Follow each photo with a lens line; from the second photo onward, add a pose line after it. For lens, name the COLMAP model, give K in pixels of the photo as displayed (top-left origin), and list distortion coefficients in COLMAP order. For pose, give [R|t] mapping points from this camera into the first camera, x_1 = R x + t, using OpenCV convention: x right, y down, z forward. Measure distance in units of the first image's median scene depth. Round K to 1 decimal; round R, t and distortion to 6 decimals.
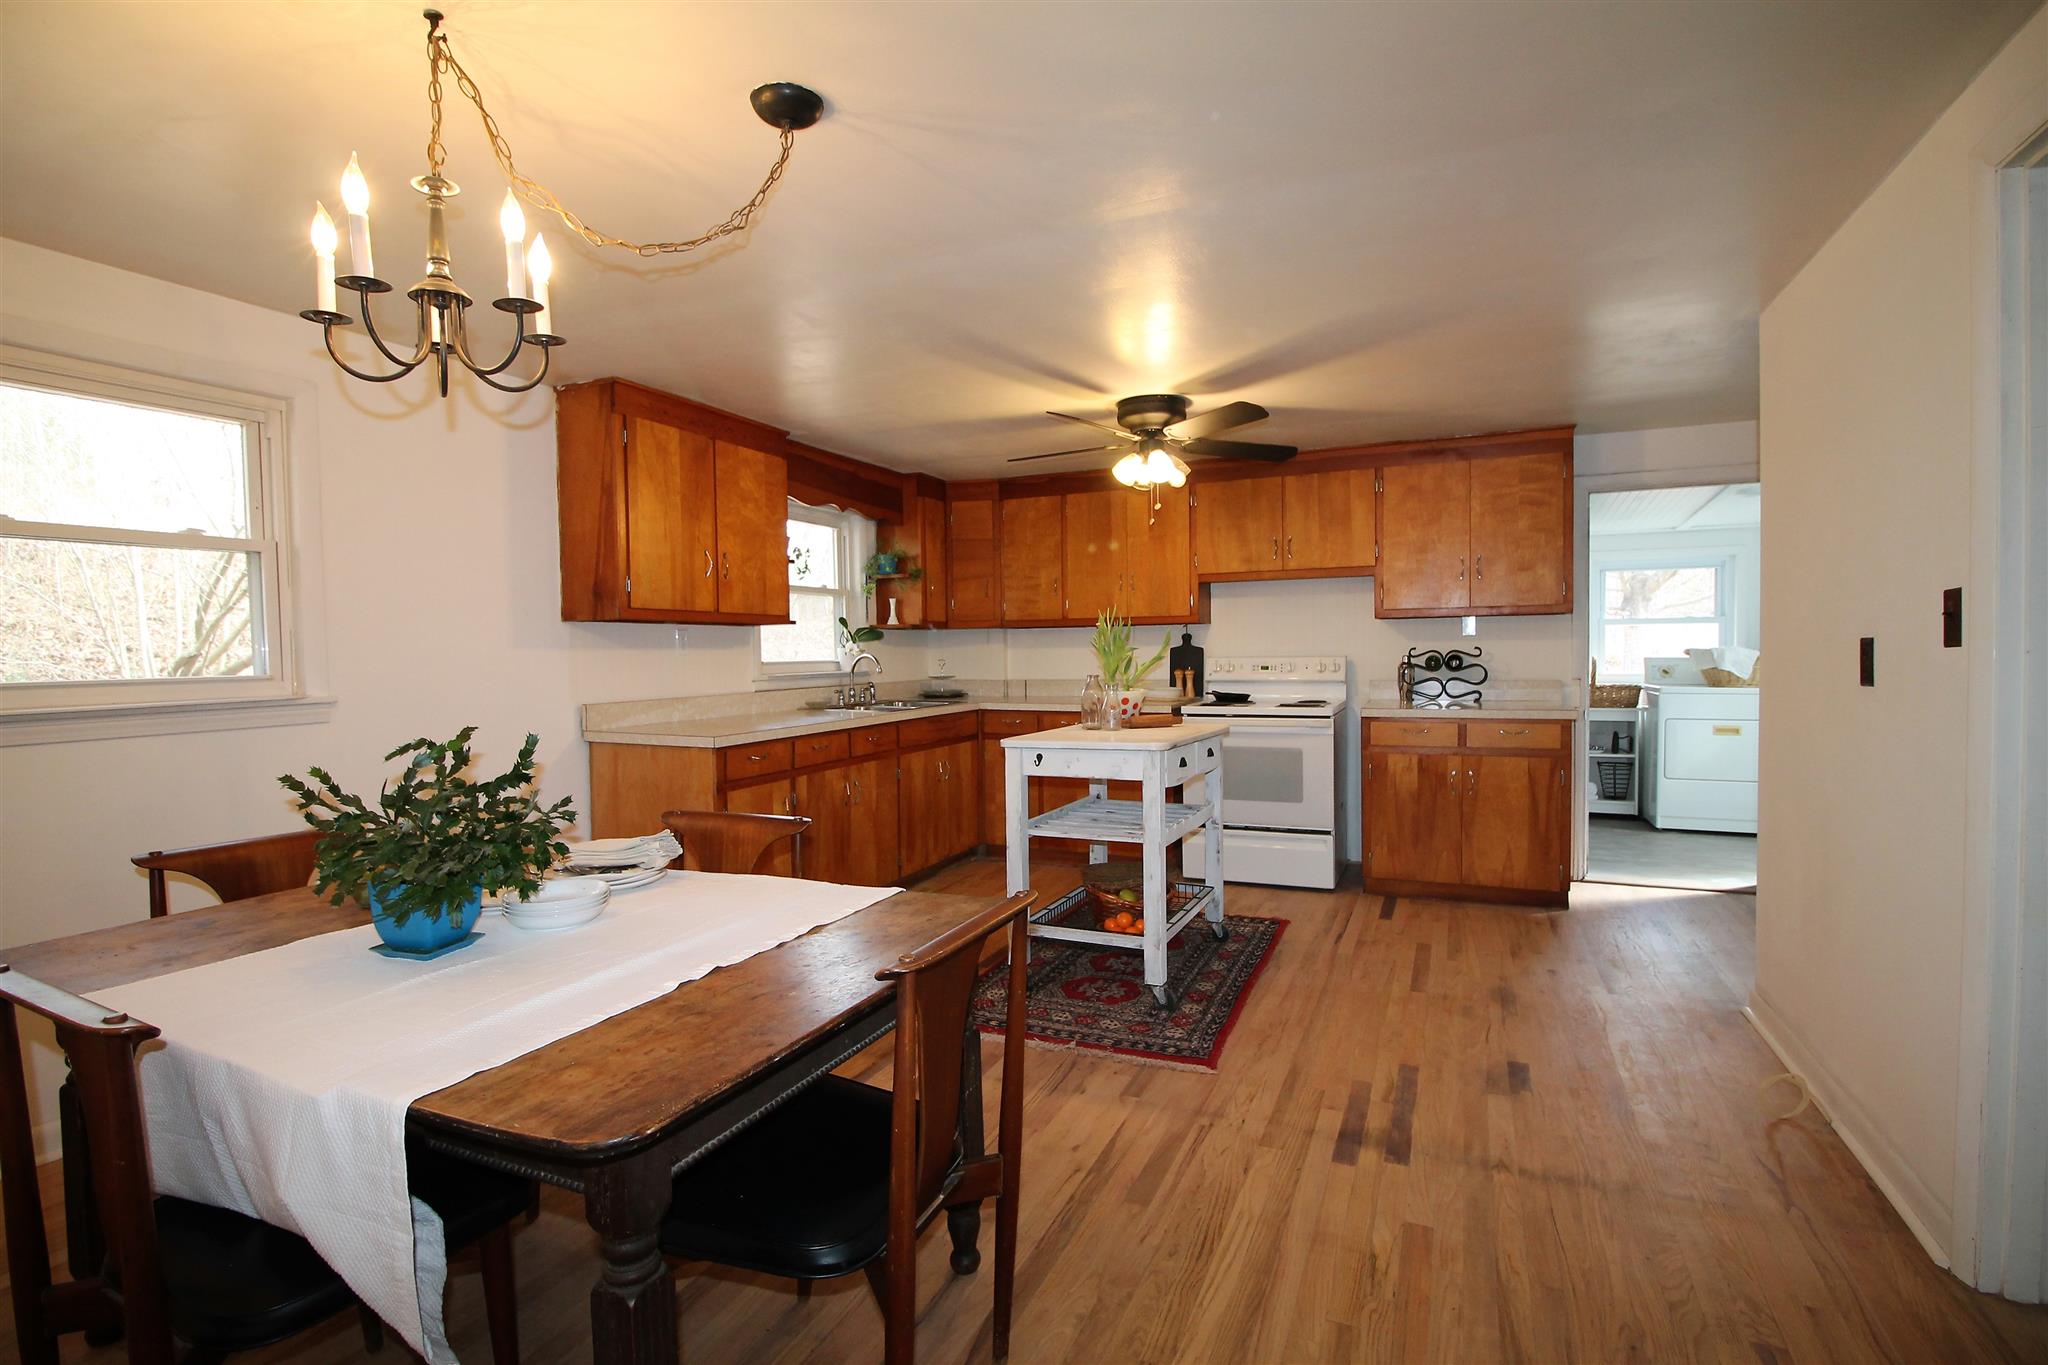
lens RADIAL K [[966.3, 0, 1031.2], [0, 966.3, 680.9], [0, 0, 1]] dist [0.003006, -0.015085]
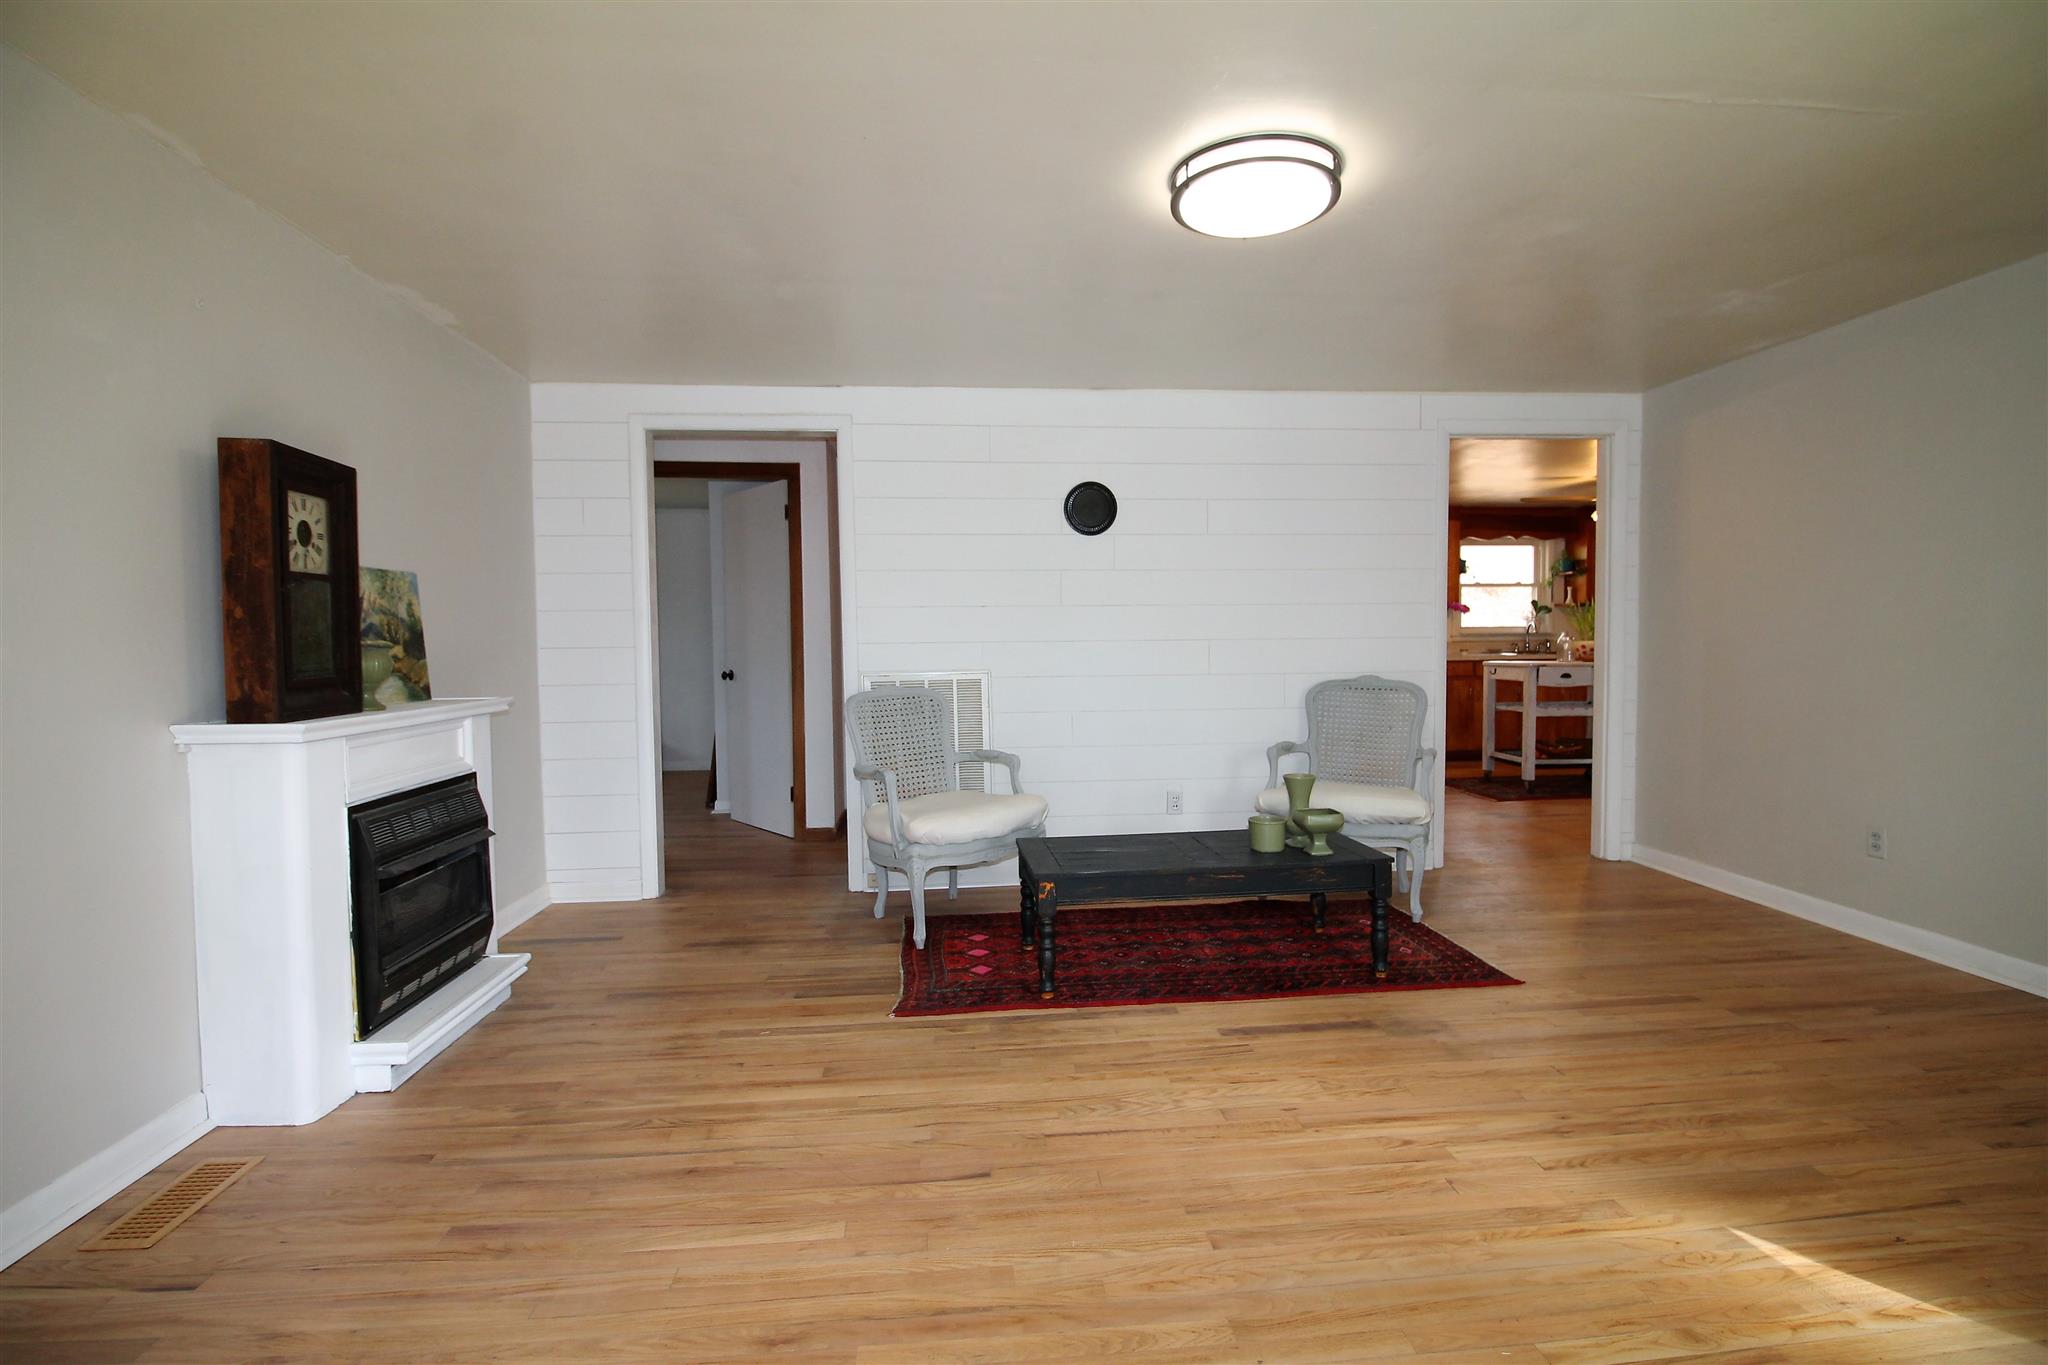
lens RADIAL K [[966.3, 0, 1031.2], [0, 966.3, 680.9], [0, 0, 1]] dist [0.003006, -0.015085]
pose [[0.487975, 0.041345, -0.871878, 0.954736], [-0.019999, 0.999145, 0.036187, 0.033293], [0.872629, -0.000221, 0.488384, -0.632336]]
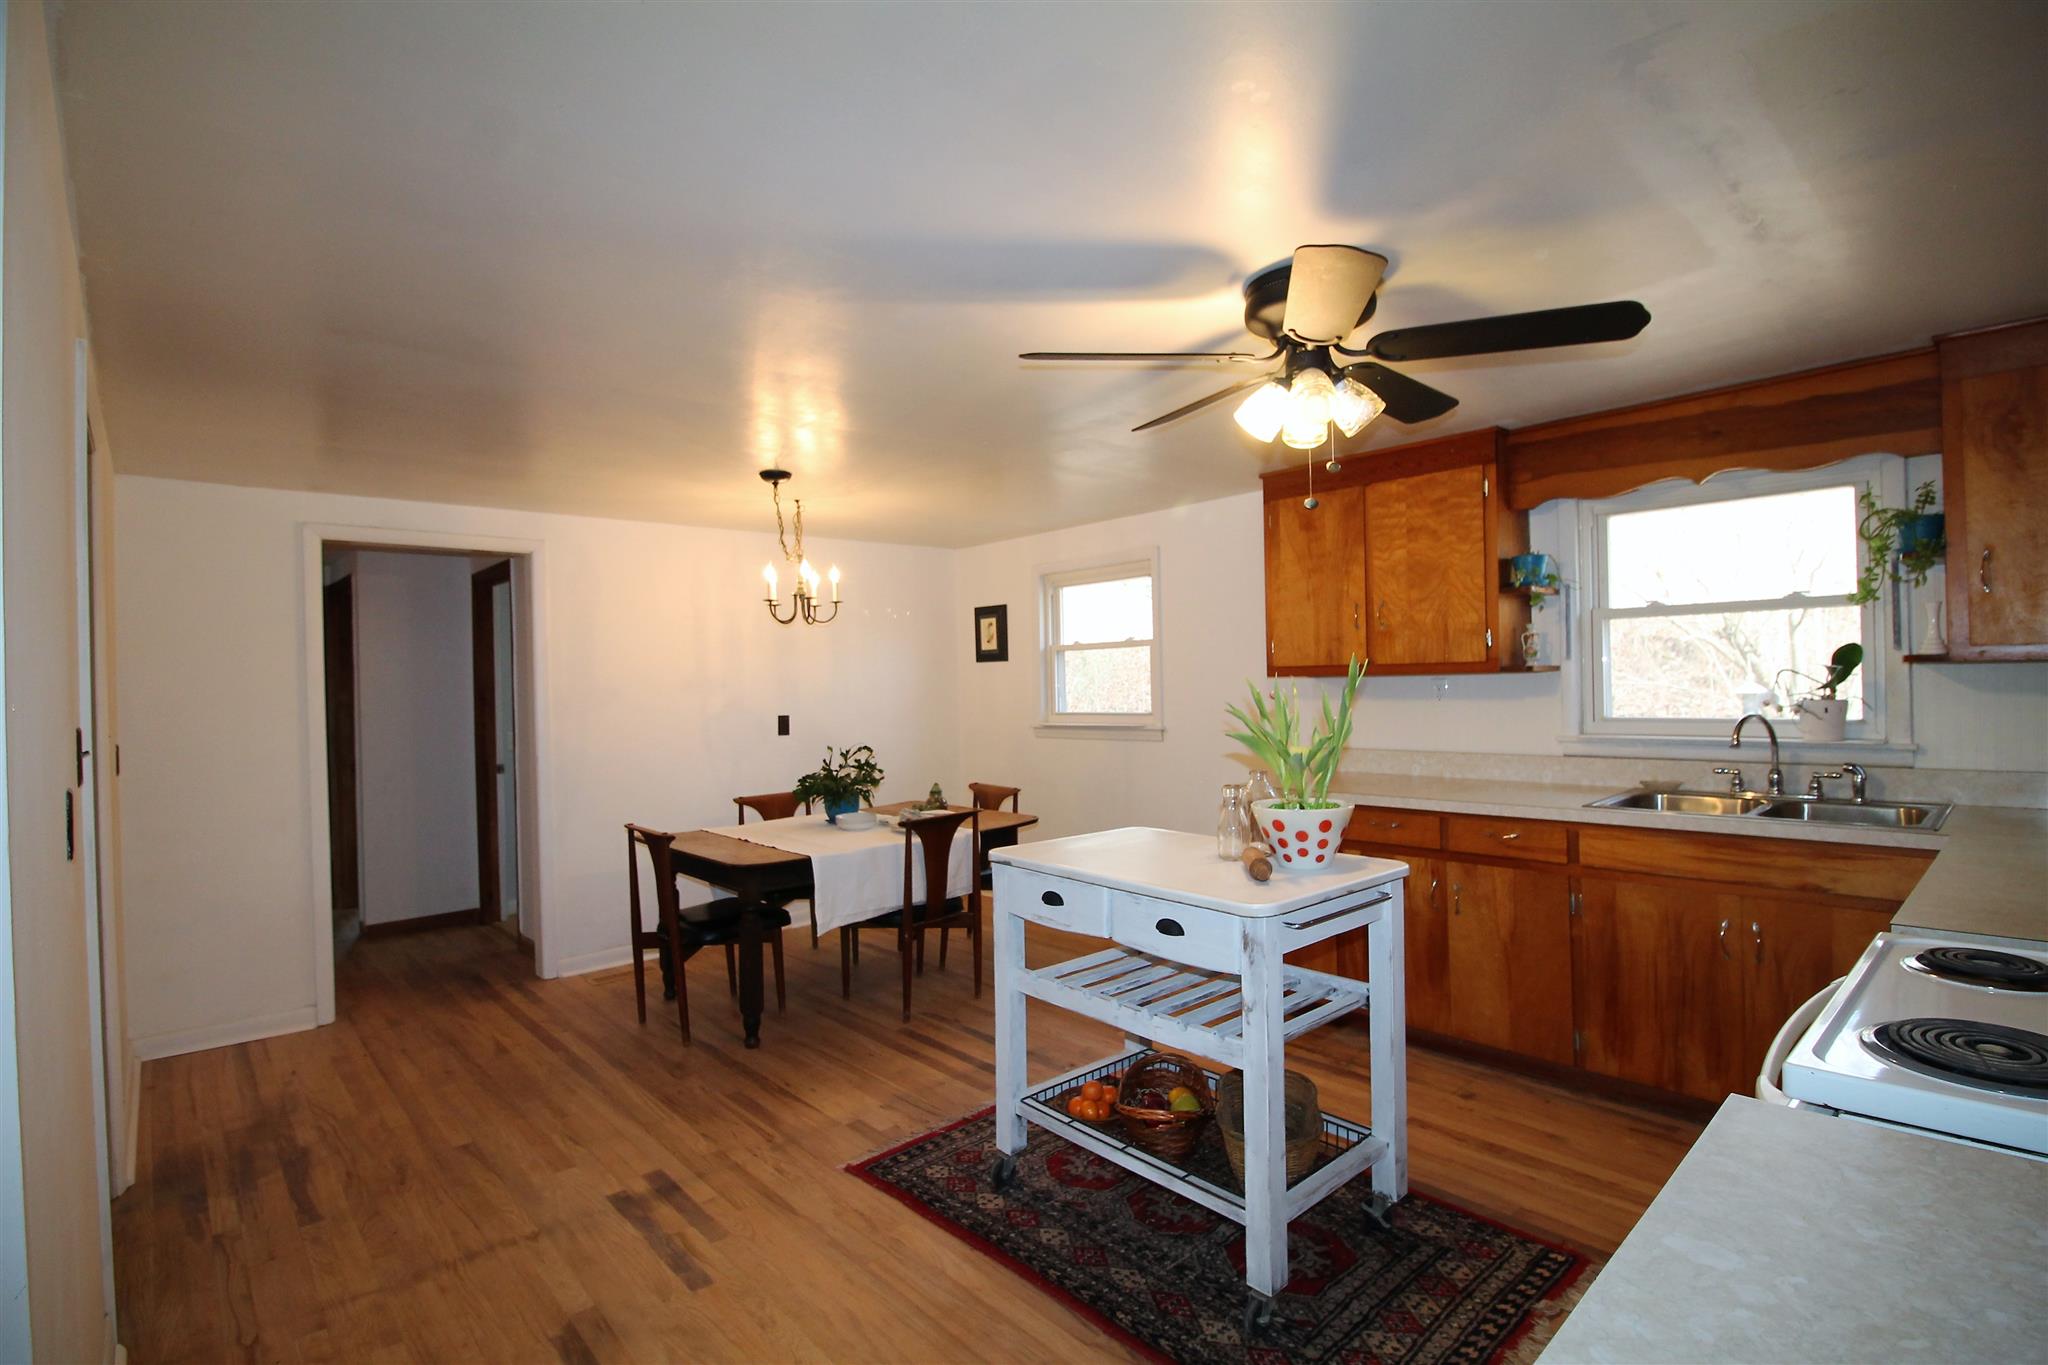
lens RADIAL K [[966.3, 0, 1031.2], [0, 966.3, 680.9], [0, 0, 1]] dist [0.003006, -0.015085]
pose [[-0.405470, 0.022789, -0.913824, 0.580666], [0.000485, 0.999694, 0.024715, -0.066607], [0.914108, 0.009578, -0.405357, 0.914866]]
